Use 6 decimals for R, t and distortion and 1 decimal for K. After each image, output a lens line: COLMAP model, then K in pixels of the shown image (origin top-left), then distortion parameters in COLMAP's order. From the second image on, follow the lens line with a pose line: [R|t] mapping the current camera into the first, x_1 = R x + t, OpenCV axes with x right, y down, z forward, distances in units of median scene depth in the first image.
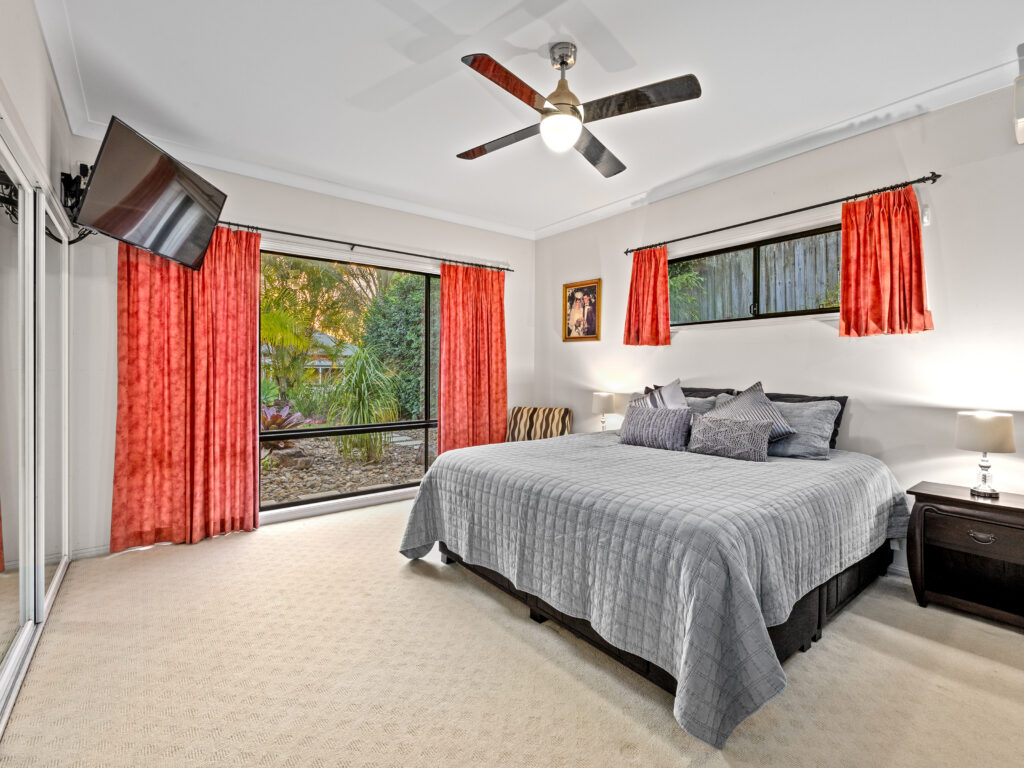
lens RADIAL K [[463.0, 0, 510.0], [0, 463.0, 379.4], [0, 0, 1]] dist [-0.001729, 0.000103]
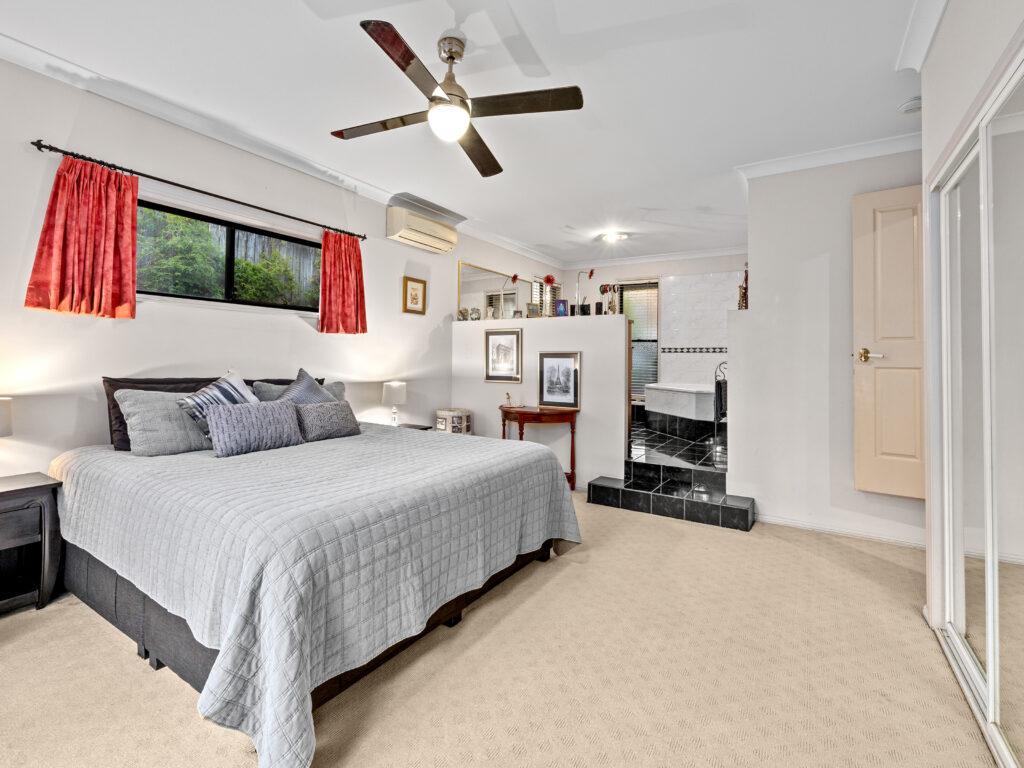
lens RADIAL K [[463.0, 0, 514.4], [0, 463.0, 358.0], [0, 0, 1]] dist [-0.001729, 0.000103]
pose [[-0.320670, 0.001580, 0.947190, -0.671661], [0.003194, 0.999995, -0.000586, -0.017596], [-0.947186, 0.002837, -0.320673, 0.904277]]
